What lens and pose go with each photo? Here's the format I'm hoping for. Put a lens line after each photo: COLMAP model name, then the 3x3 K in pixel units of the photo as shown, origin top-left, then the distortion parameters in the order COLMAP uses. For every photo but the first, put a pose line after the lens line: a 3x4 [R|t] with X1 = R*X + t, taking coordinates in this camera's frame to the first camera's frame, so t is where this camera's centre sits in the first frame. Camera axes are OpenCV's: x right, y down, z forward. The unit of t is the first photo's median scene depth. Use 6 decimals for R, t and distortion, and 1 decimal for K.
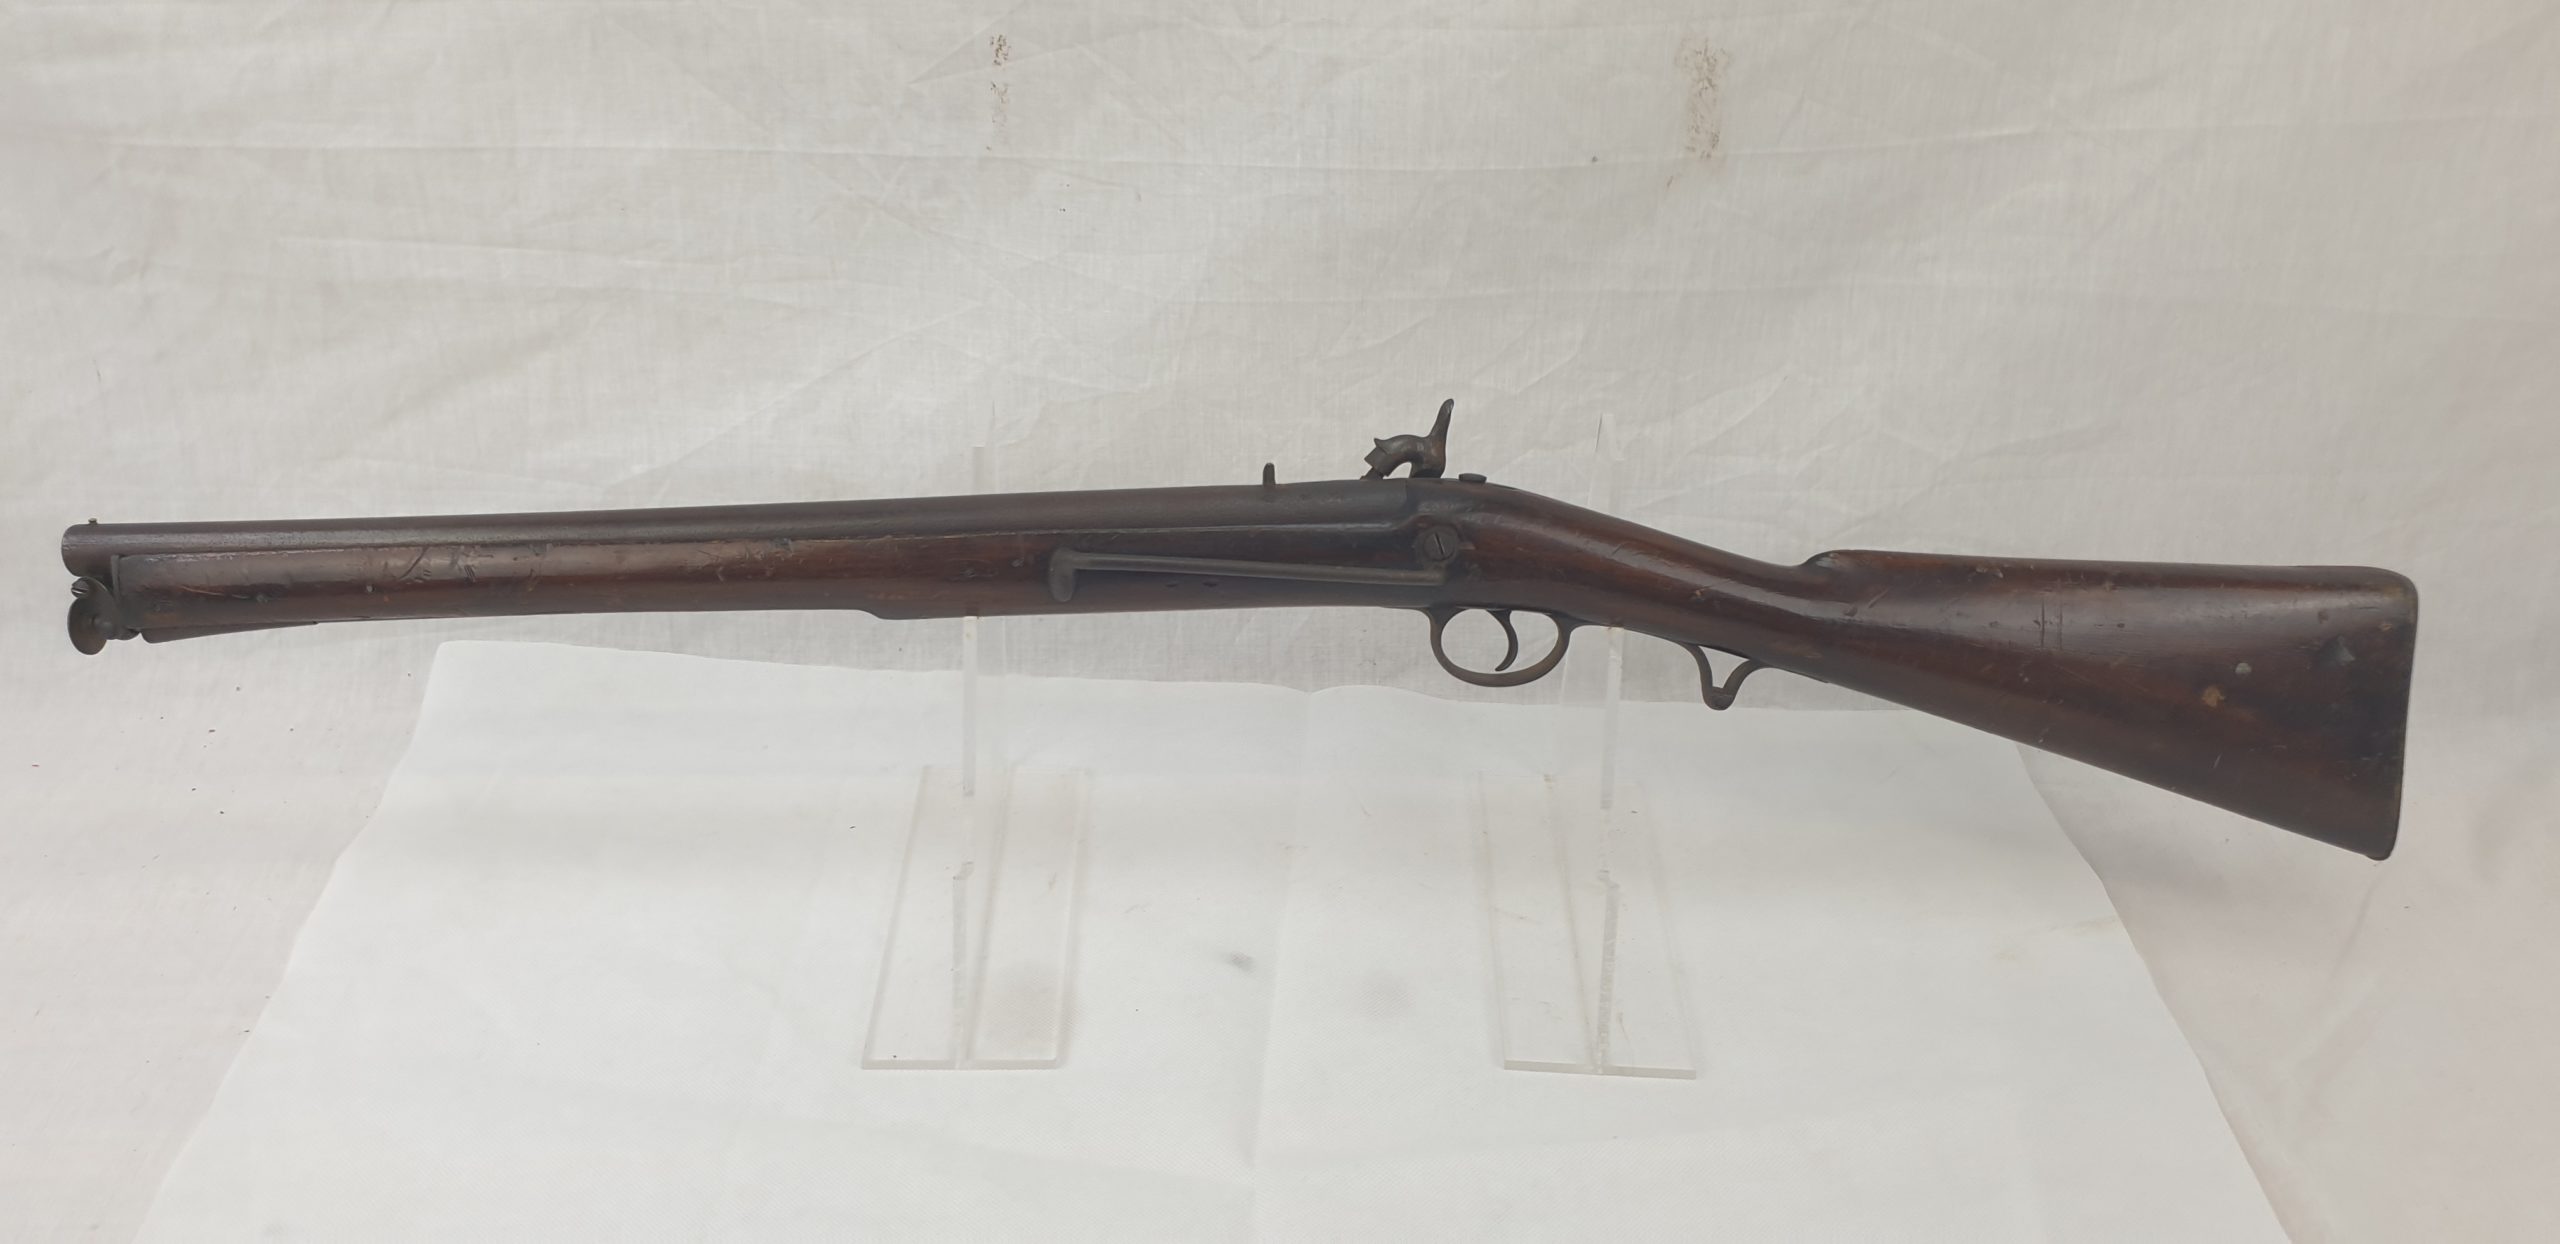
lens RADIAL K [[2064.3, 0, 1278.3], [0, 2064.3, 628.0], [0, 0, 1]] dist [0.017674, -0.071091]
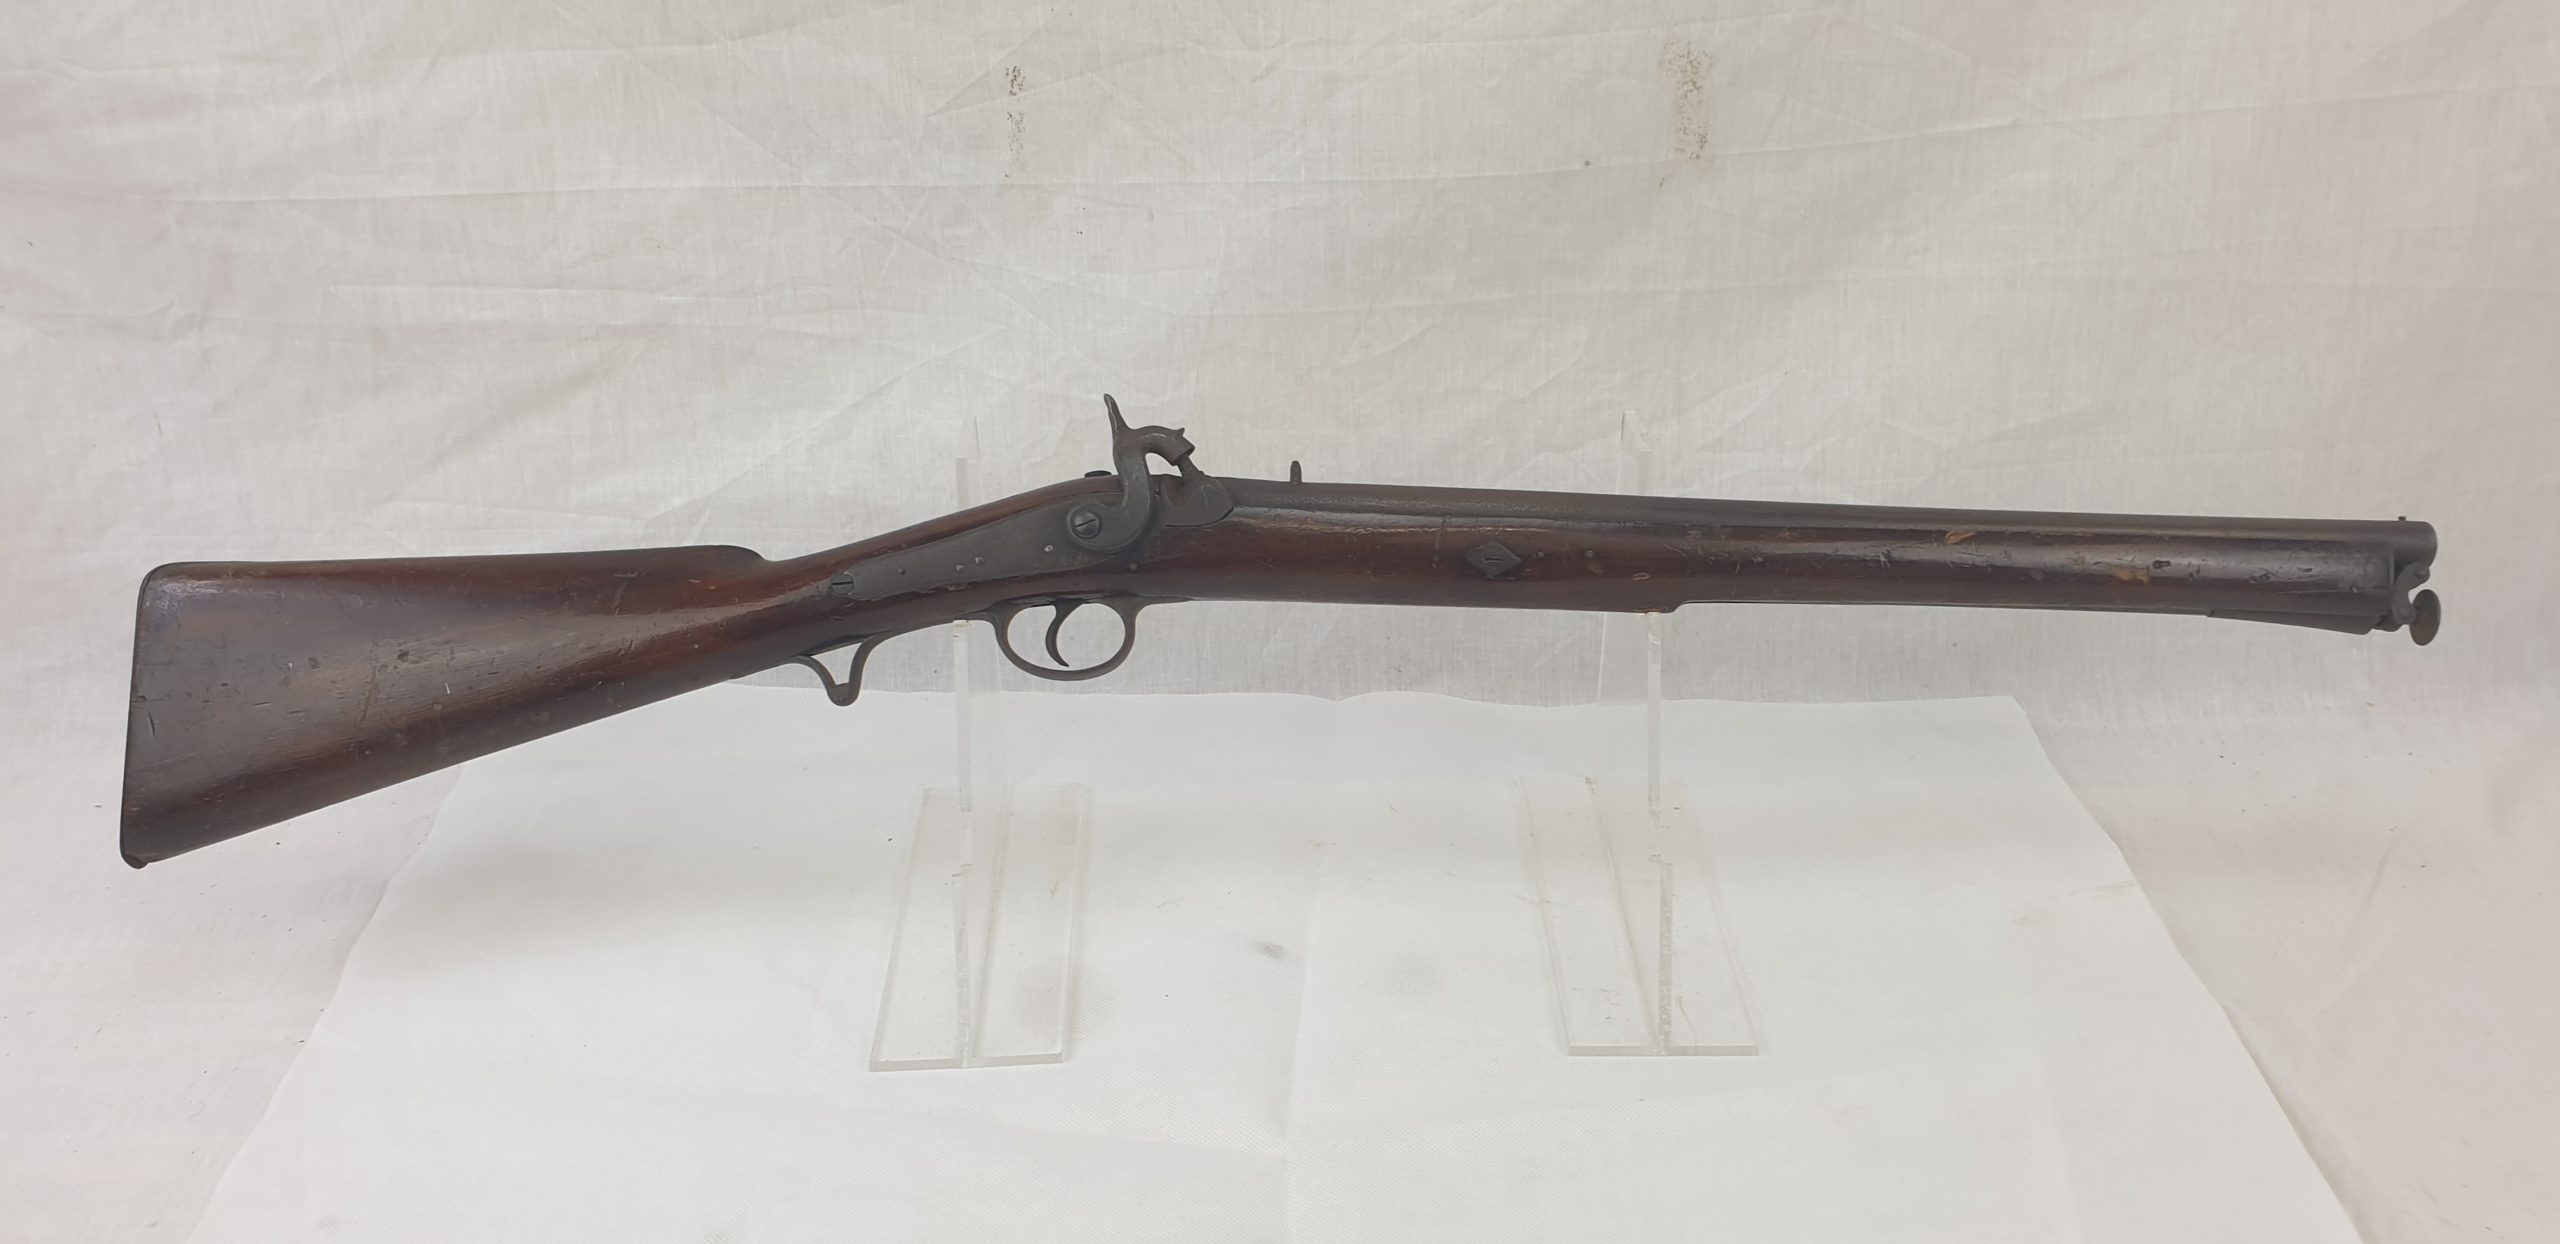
lens RADIAL K [[2064.3, 0, 1311.4], [0, 2064.3, 611.6], [0, 0, 1]] dist [0.017674, -0.071091]
pose [[0.999326, -0.034609, -0.012212, 0.017927], [0.033837, 0.997707, -0.058611, 0.051333], [0.014212, 0.058158, 0.998206, -0.024210]]
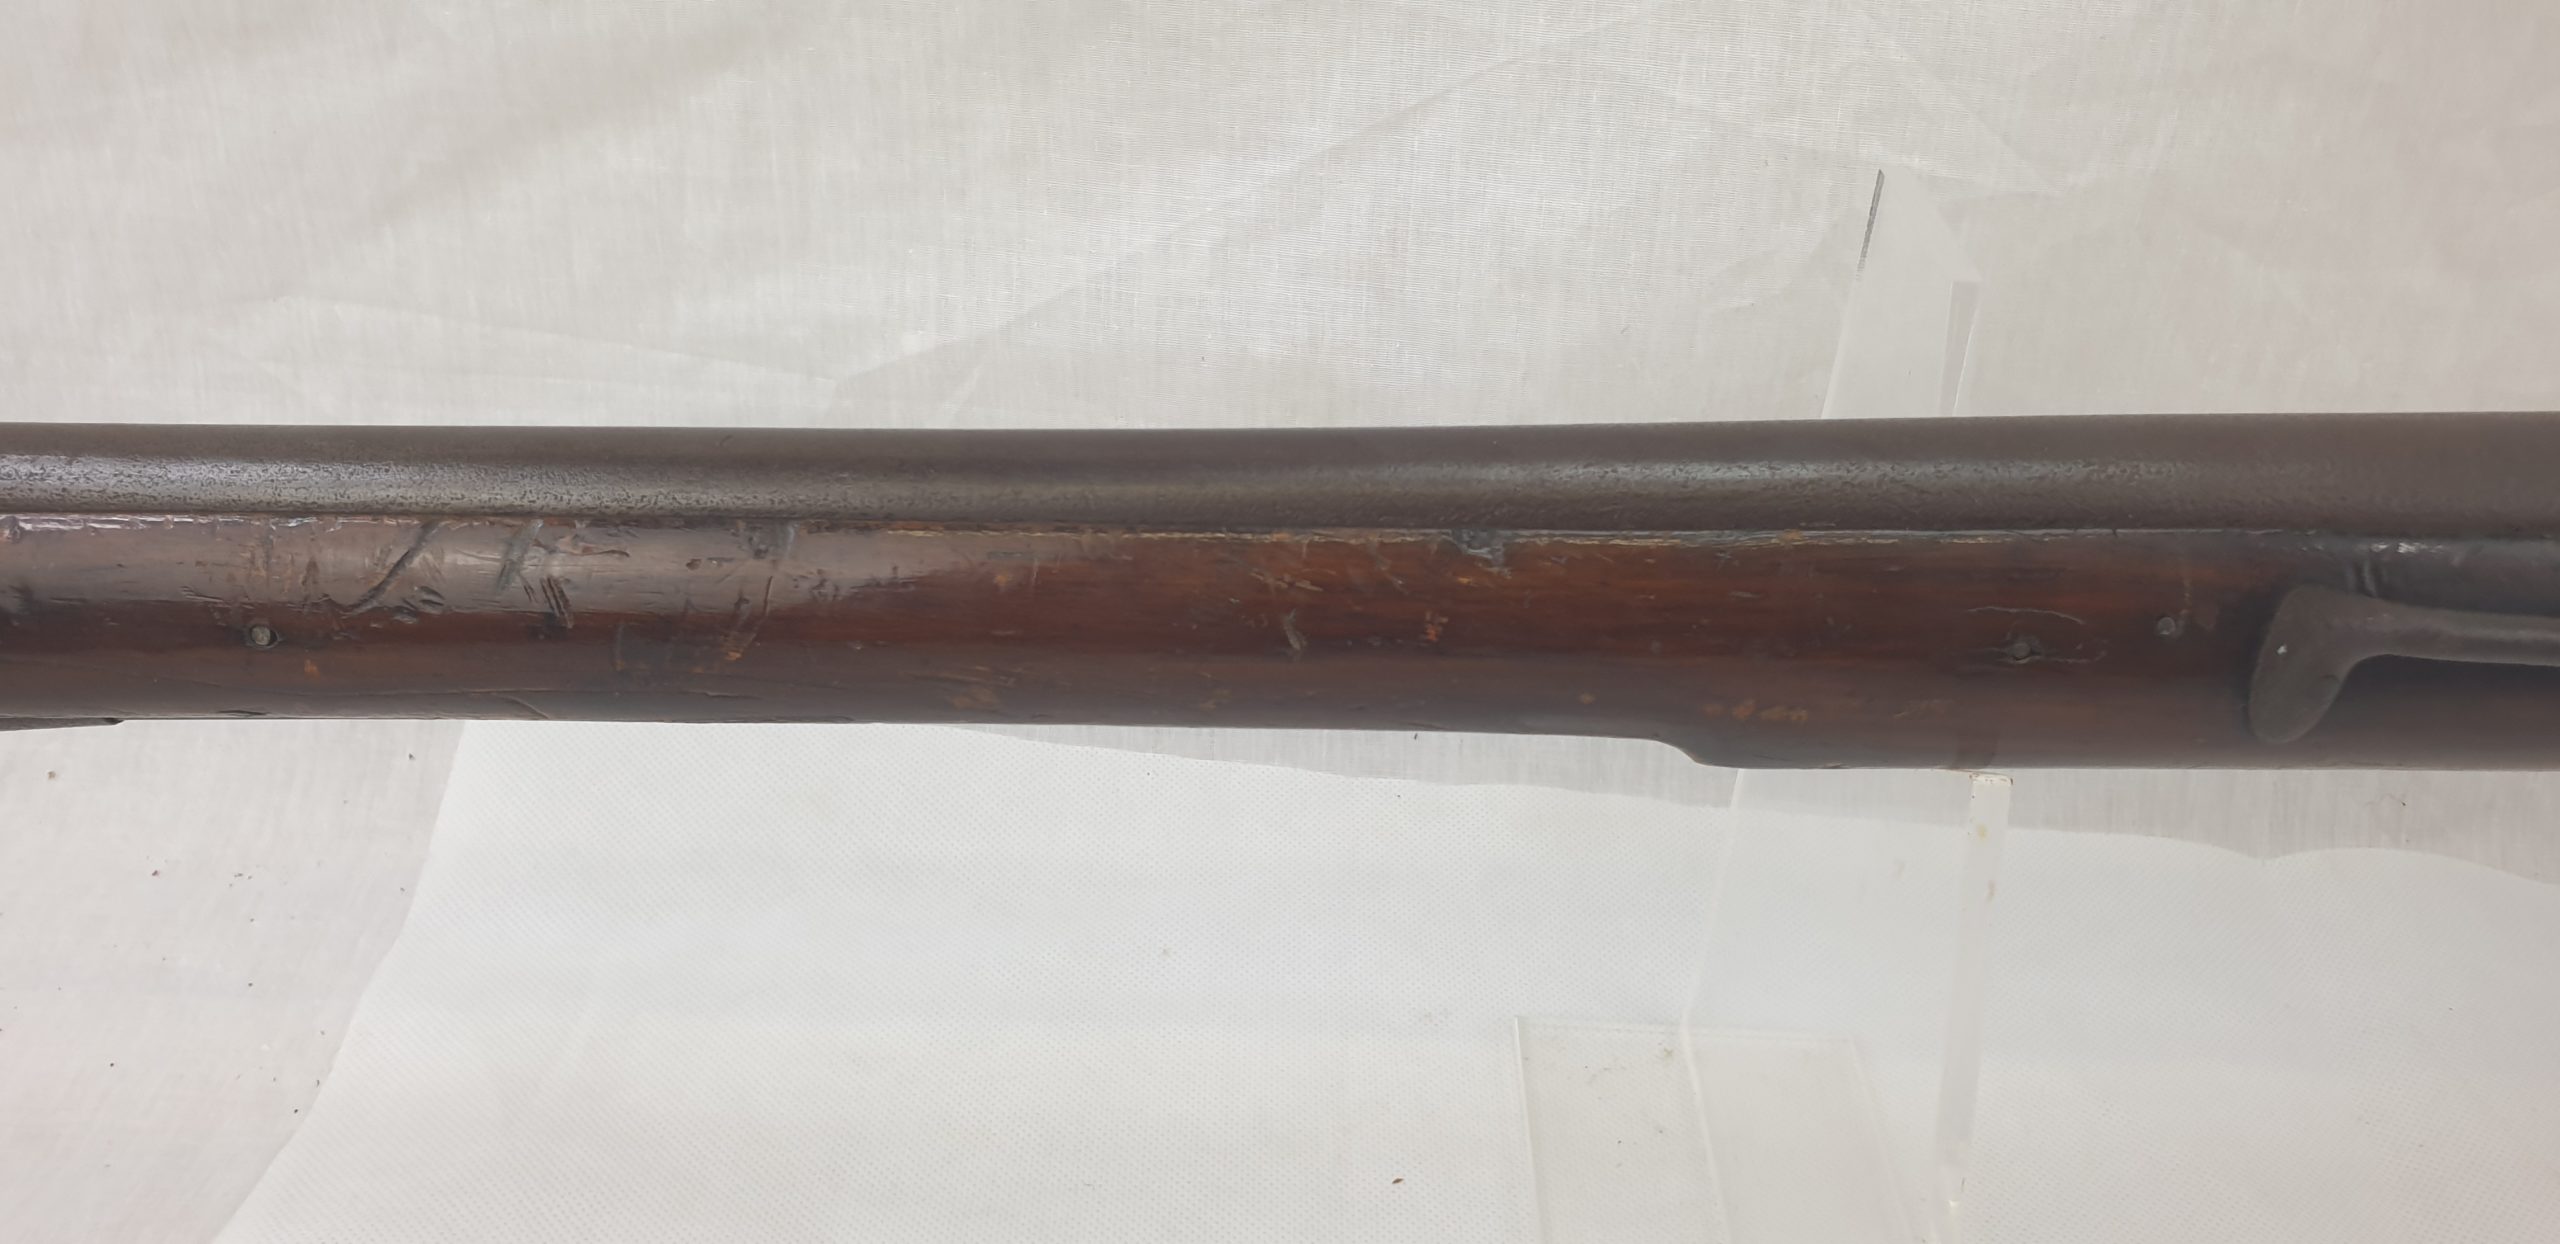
lens RADIAL K [[2064.3, 0, 1270.8], [0, 2064.3, 594.3], [0, 0, 1]] dist [0.017674, -0.071091]
pose [[0.998796, 0.035015, -0.034352, -0.218613], [-0.034605, 0.999323, 0.012472, -0.029869], [0.034766, -0.011269, 0.999332, 0.557022]]
